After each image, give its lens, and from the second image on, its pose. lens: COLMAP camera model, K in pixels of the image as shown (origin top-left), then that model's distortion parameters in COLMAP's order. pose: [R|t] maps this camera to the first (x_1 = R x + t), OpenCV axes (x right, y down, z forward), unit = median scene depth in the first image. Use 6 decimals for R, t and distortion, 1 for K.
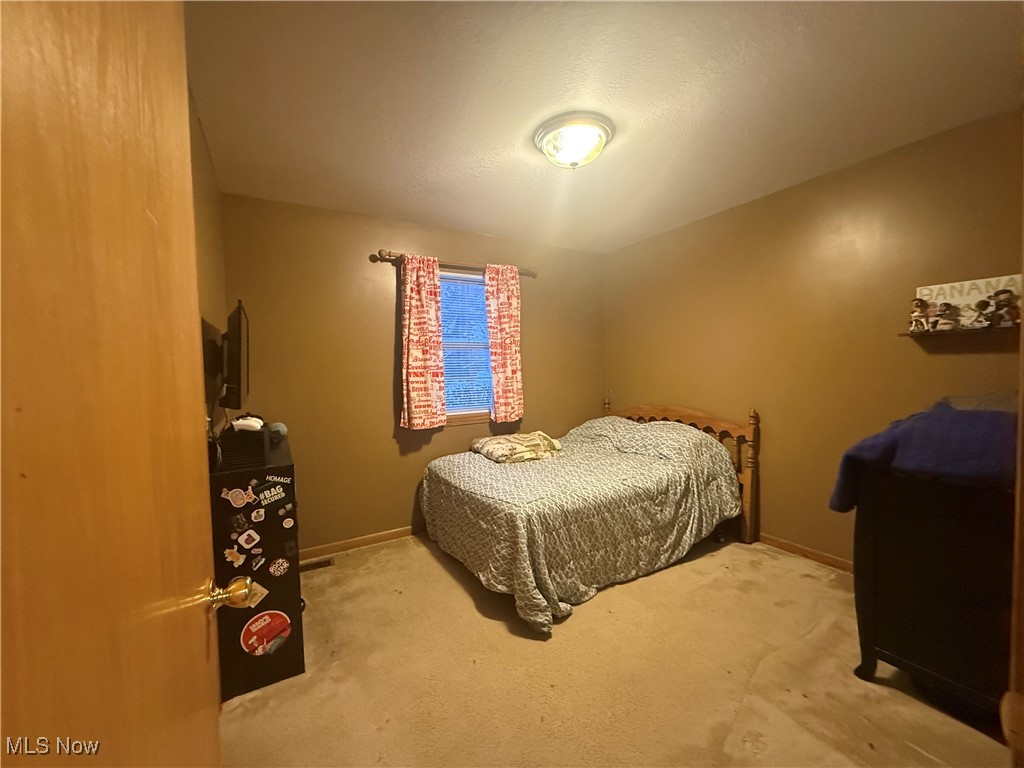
lens RADIAL K [[411.4, 0, 514.1], [0, 411.4, 379.7], [0, 0, 1]] dist [-0.001152, -0.000040]
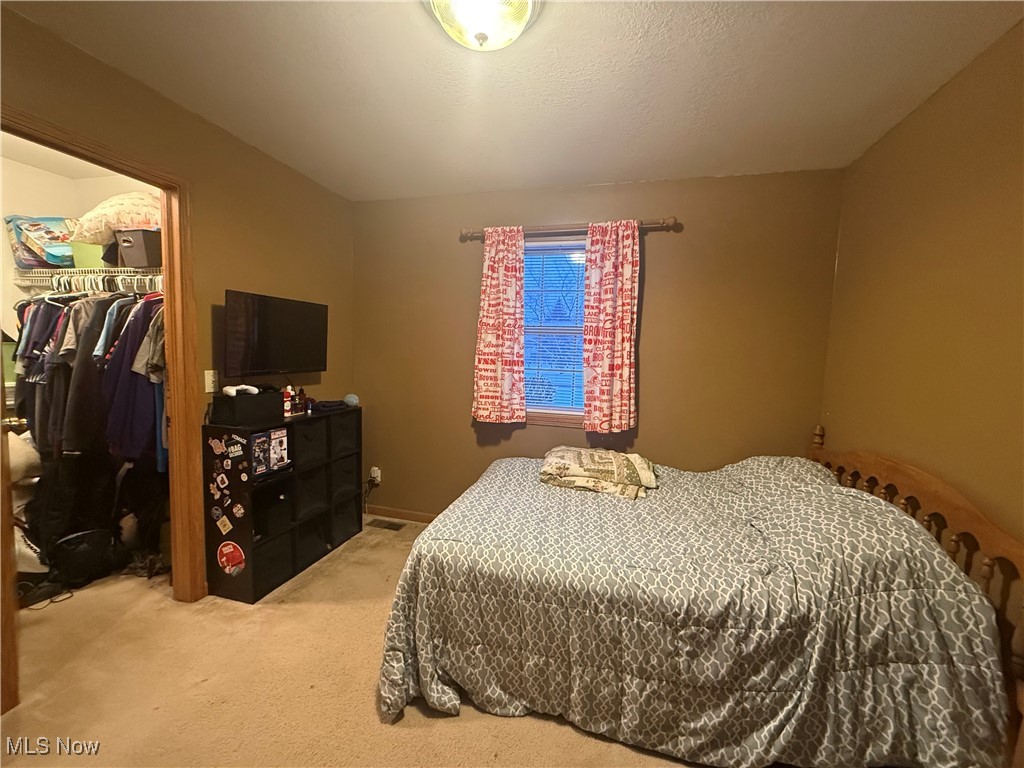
lens RADIAL K [[411.4, 0, 511.7], [0, 411.4, 381.9], [0, 0, 1]] dist [-0.001152, -0.000040]
pose [[0.696013, 0.099706, -0.711073, 0.509196], [-0.071012, 0.995015, 0.070013, -0.039937], [0.714509, 0.001765, 0.699624, 0.455273]]
